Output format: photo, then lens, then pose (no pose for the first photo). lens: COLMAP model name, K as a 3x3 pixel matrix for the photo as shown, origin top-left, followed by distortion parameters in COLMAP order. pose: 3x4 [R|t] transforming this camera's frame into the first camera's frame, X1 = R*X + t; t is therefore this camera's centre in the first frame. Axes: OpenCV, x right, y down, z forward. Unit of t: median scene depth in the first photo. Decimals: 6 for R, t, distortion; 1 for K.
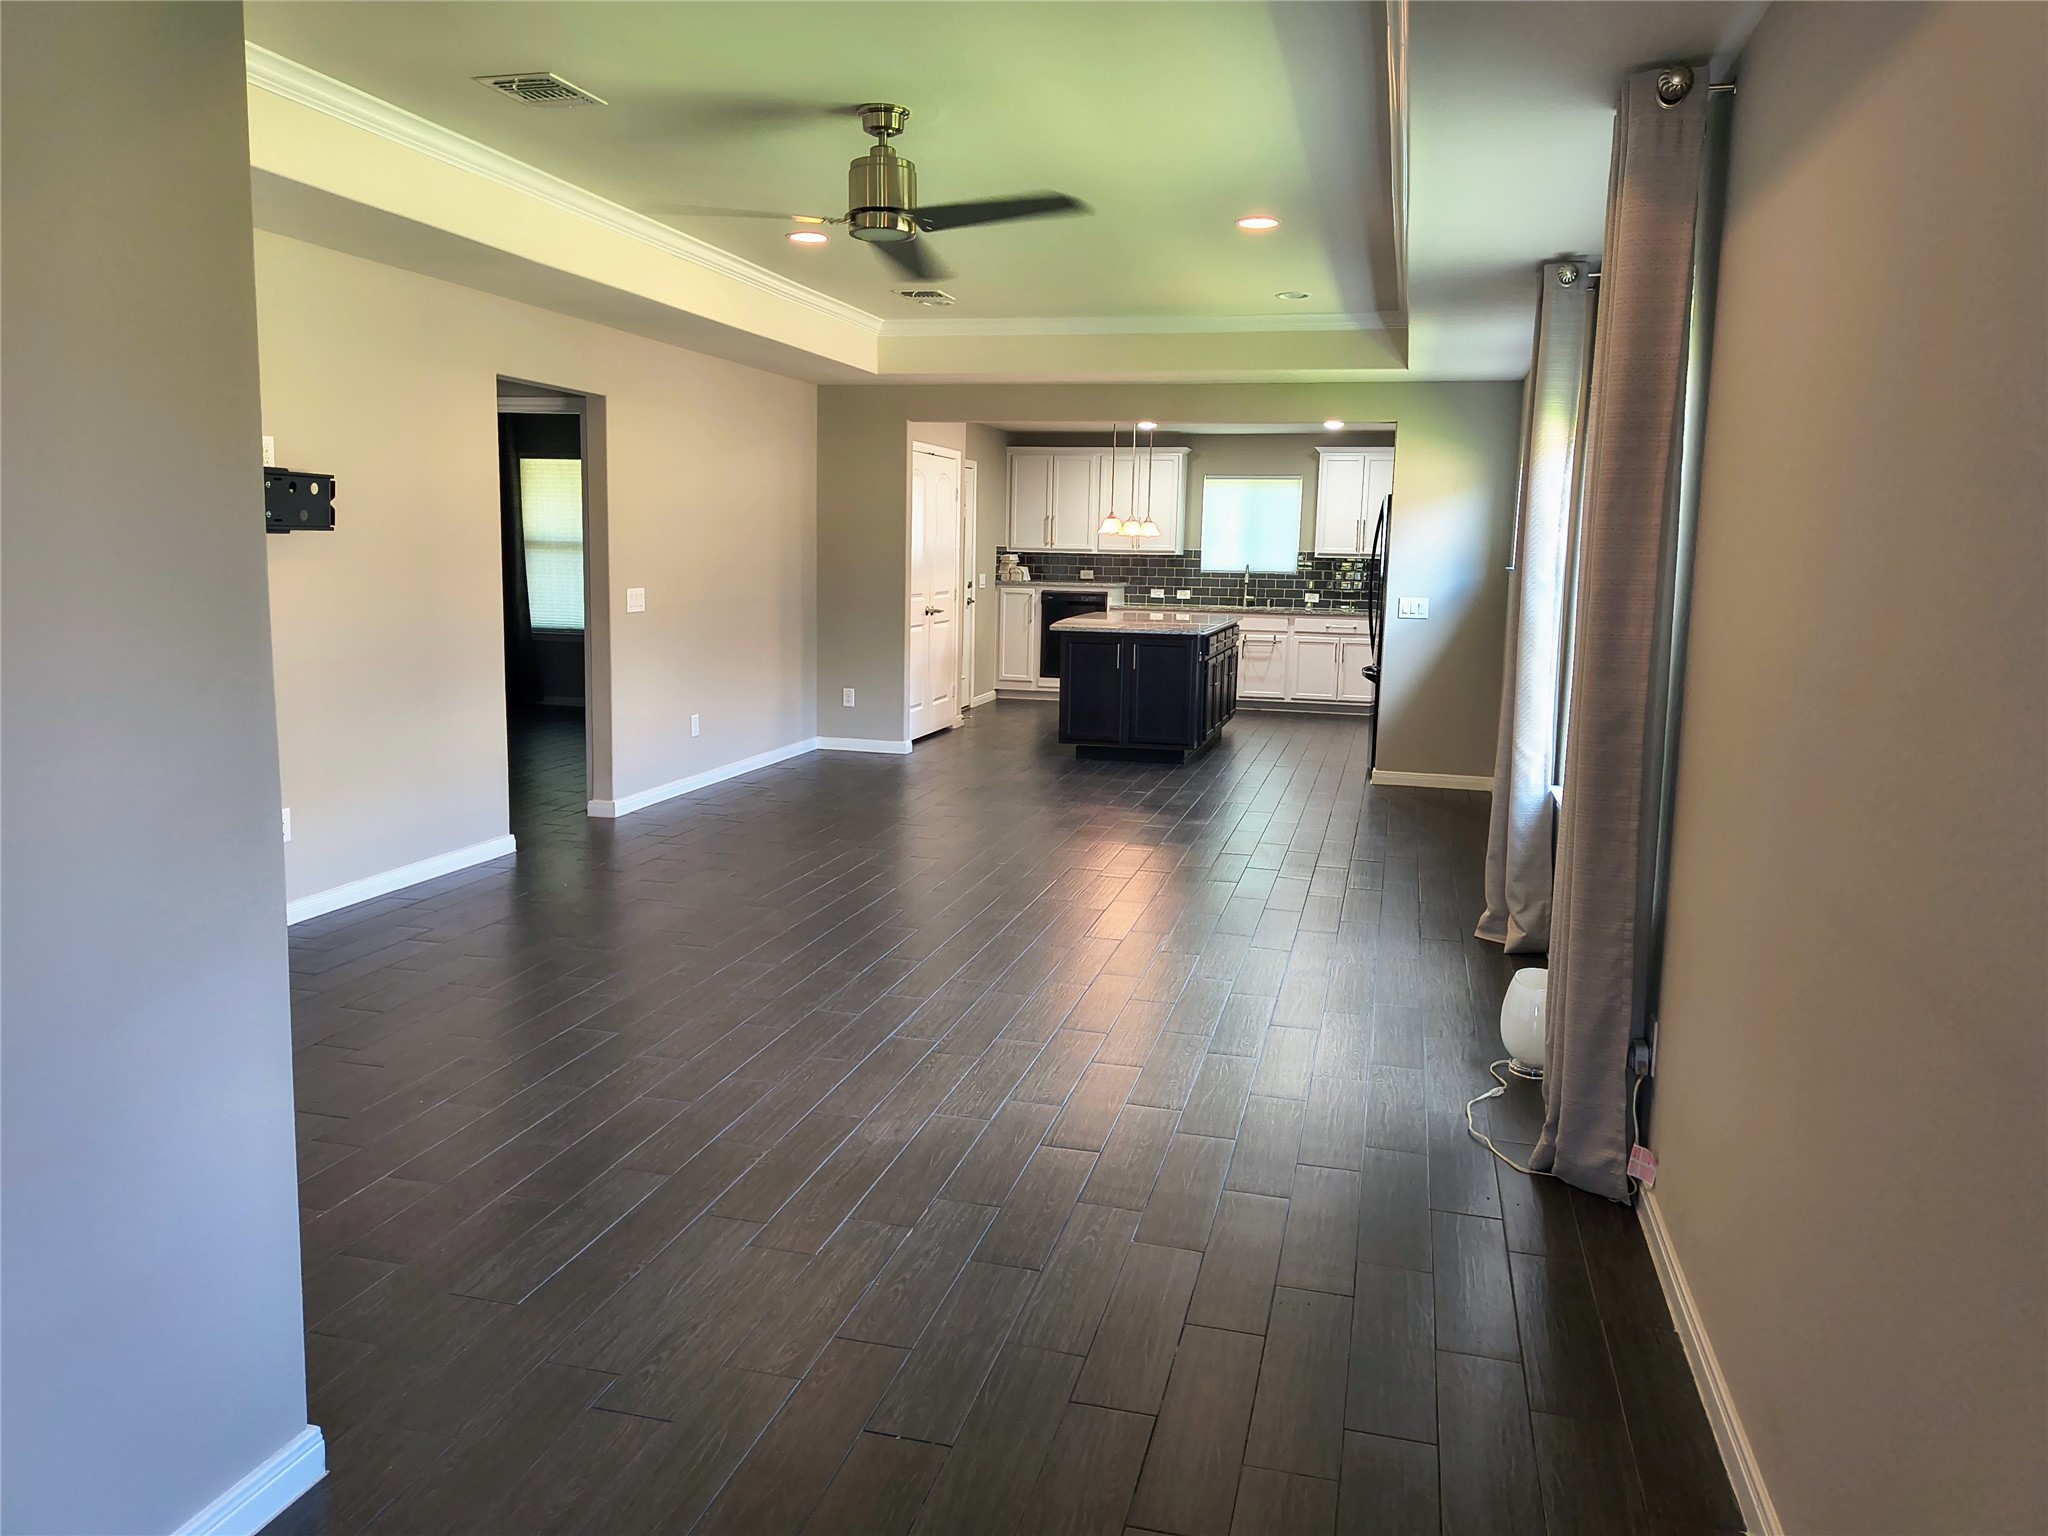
lens RADIAL K [[1488.9, 0, 1021.5], [0, 1488.9, 755.4], [0, 0, 1]] dist [0.062088, -0.077431]
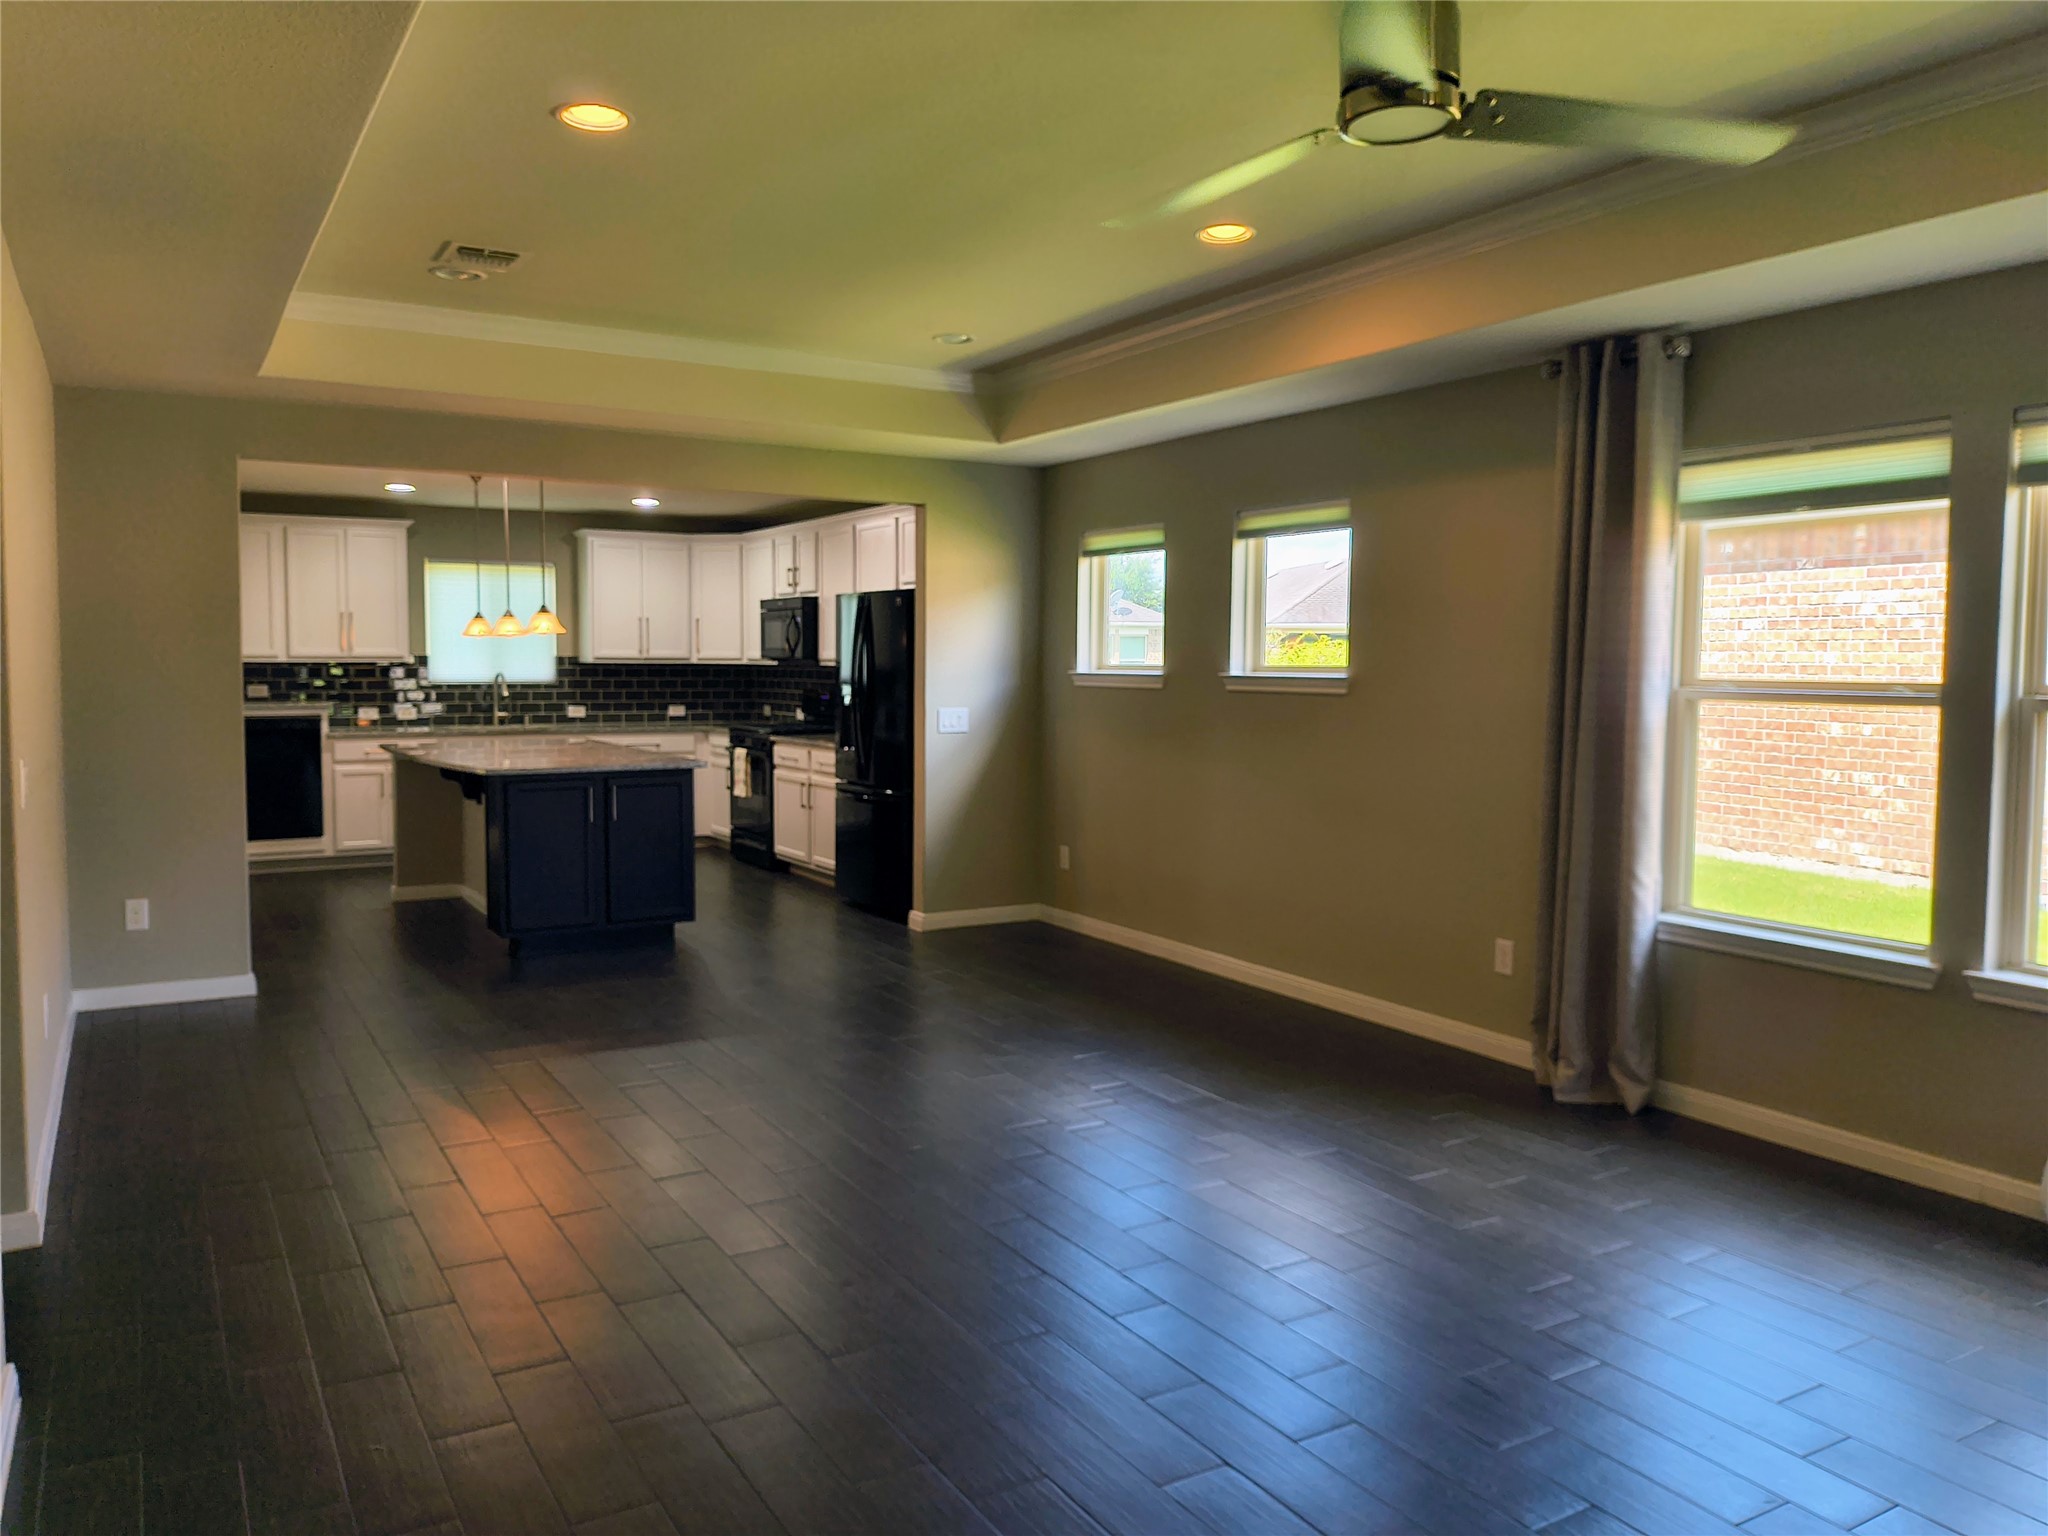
lens RADIAL K [[1488.9, 0, 1016.6], [0, 1488.9, 778.0], [0, 0, 1]] dist [0.062088, -0.077431]
pose [[0.709950, -0.073777, 0.700377, -0.211033], [0.107648, 0.994179, -0.004394, -0.039142], [-0.695976, 0.078514, 0.713760, 0.246300]]
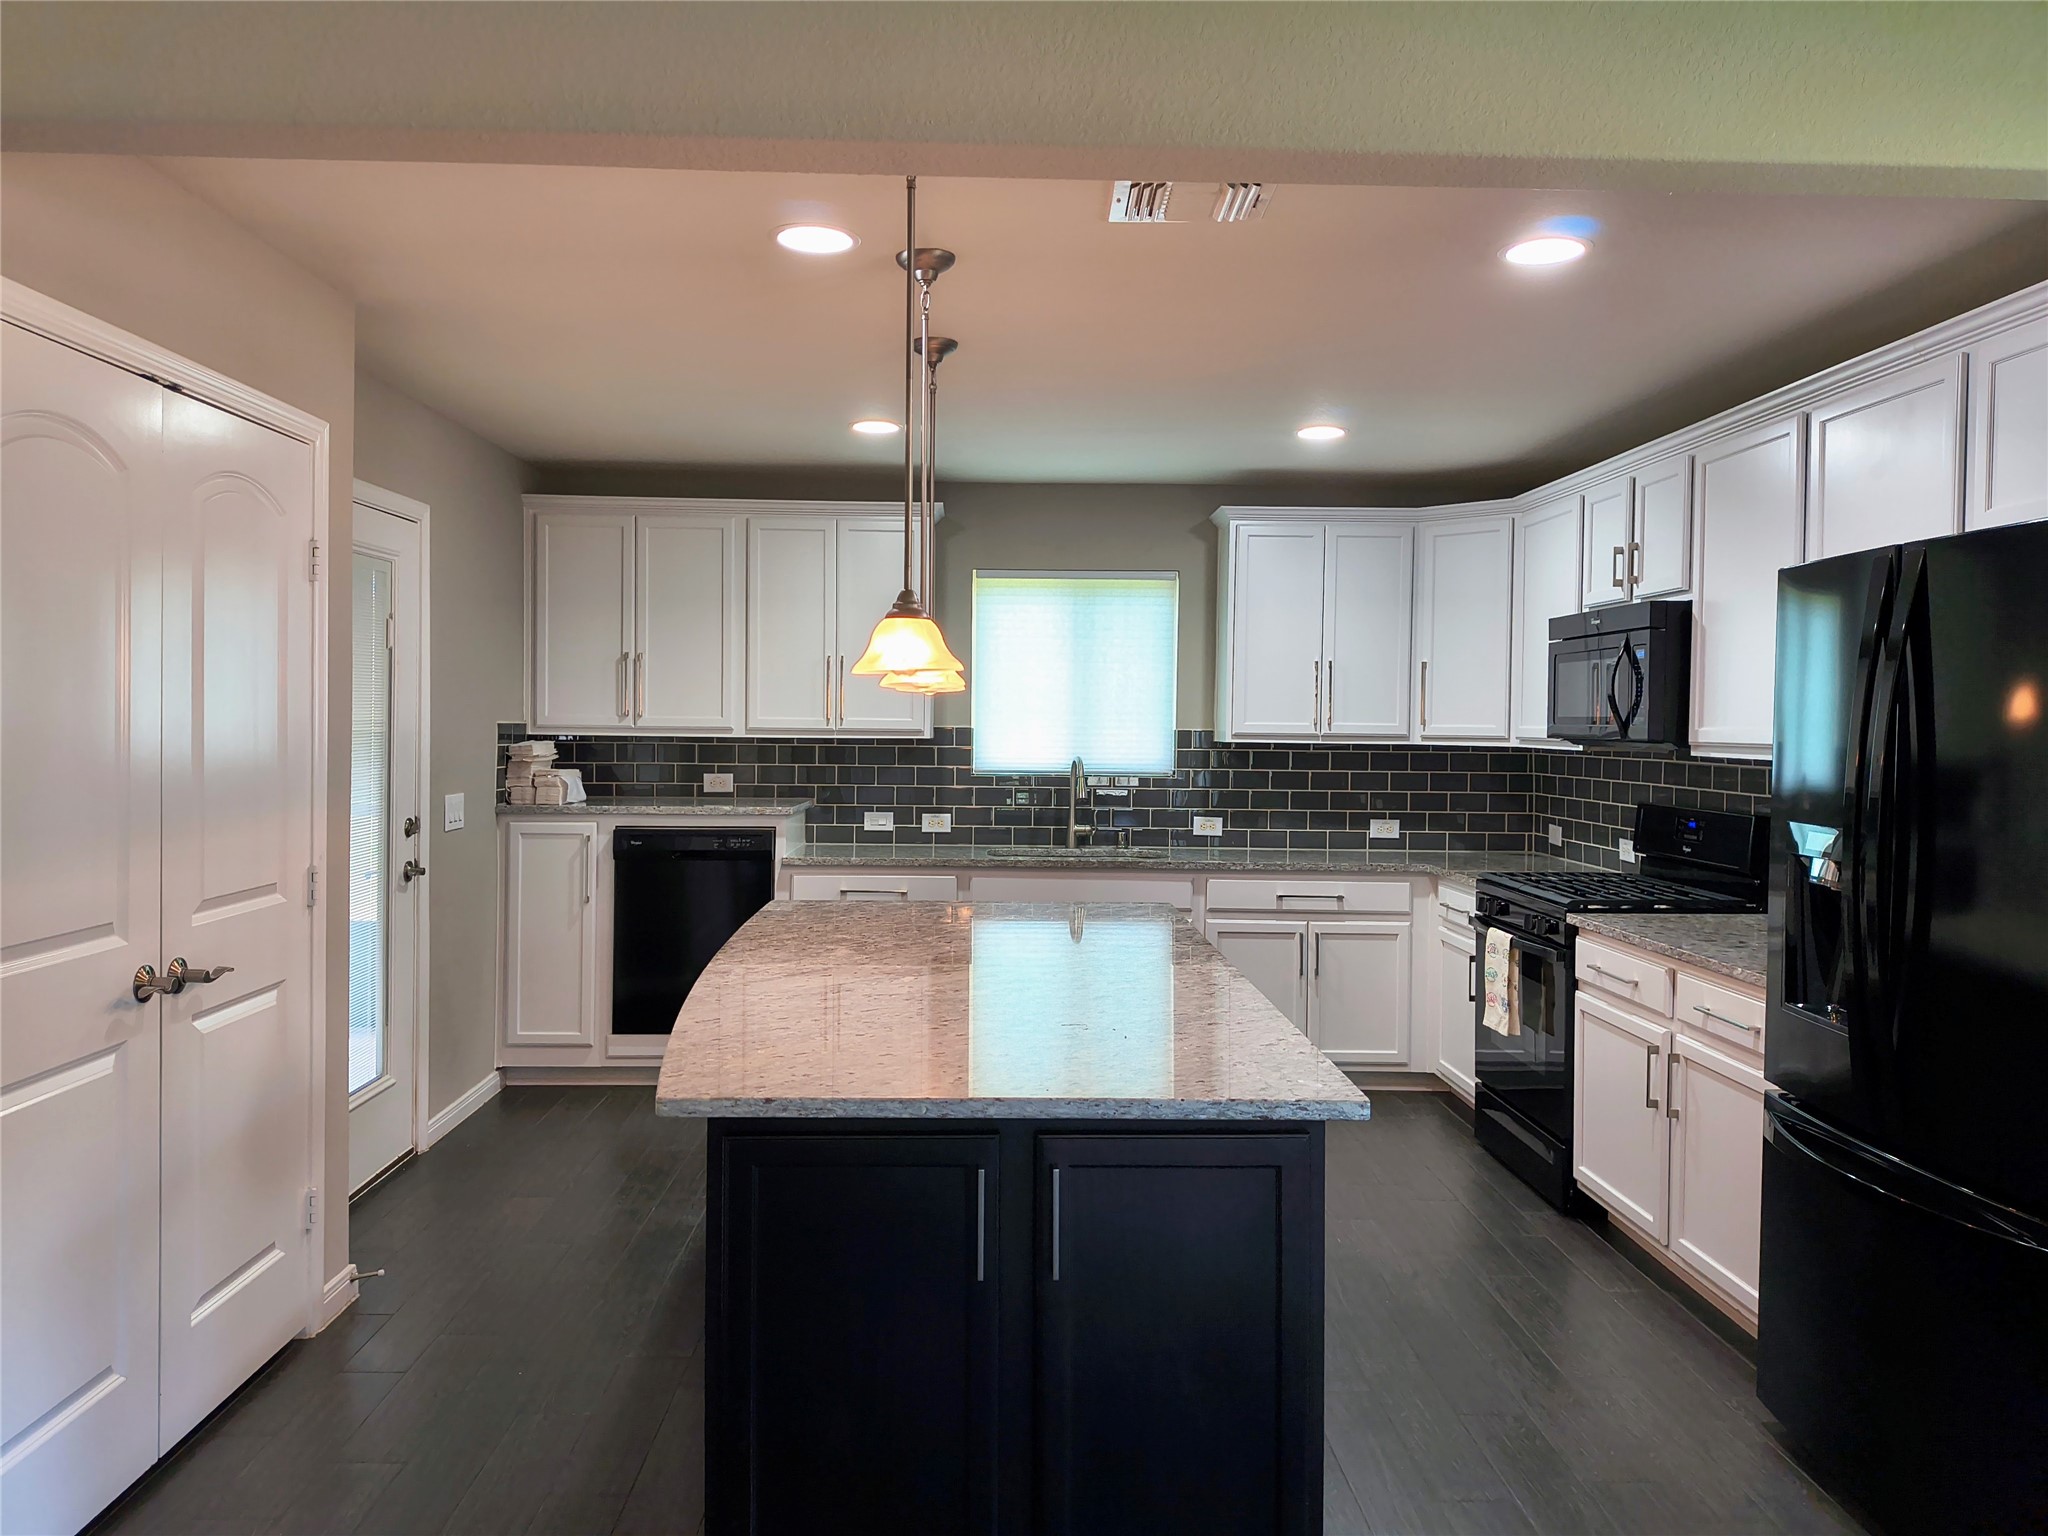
lens RADIAL K [[1488.9, 0, 1019.4], [0, 1488.9, 735.5], [0, 0, 1]] dist [0.062088, -0.077431]
pose [[0.961088, -0.011500, 0.276002, 0.007292], [0.045779, 0.991948, -0.118082, -0.080444], [-0.272421, 0.126122, 0.953876, 0.559455]]
